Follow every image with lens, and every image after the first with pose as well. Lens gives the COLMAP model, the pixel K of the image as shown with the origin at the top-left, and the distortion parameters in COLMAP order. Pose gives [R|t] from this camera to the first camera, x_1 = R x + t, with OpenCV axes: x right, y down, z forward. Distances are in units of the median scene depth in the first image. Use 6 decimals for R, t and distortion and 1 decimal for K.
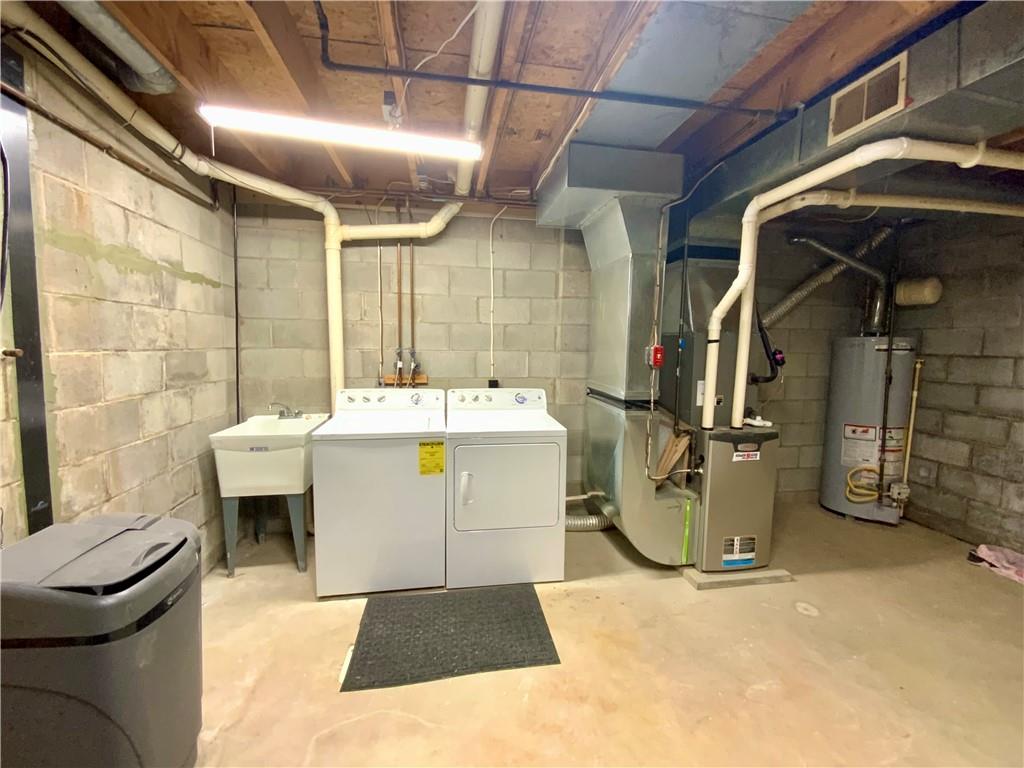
lens RADIAL K [[422.2, 0, 508.3], [0, 422.2, 383.7], [0, 0, 1]] dist [0.001840, -0.003597]
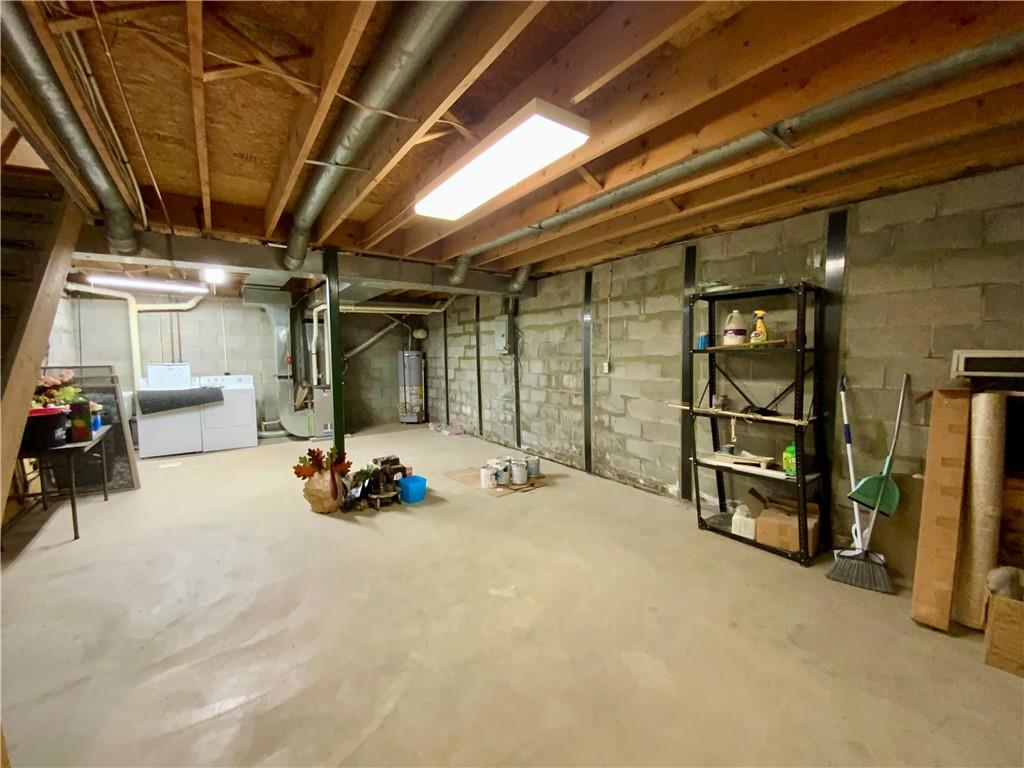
lens RADIAL K [[422.2, 0, 520.8], [0, 422.2, 382.5], [0, 0, 1]] dist [0.001840, -0.003597]
pose [[0.892947, -0.043291, 0.448075, 0.371307], [0.054693, 0.998425, -0.012531, 0.167172], [-0.446827, 0.035696, 0.893908, -1.771986]]
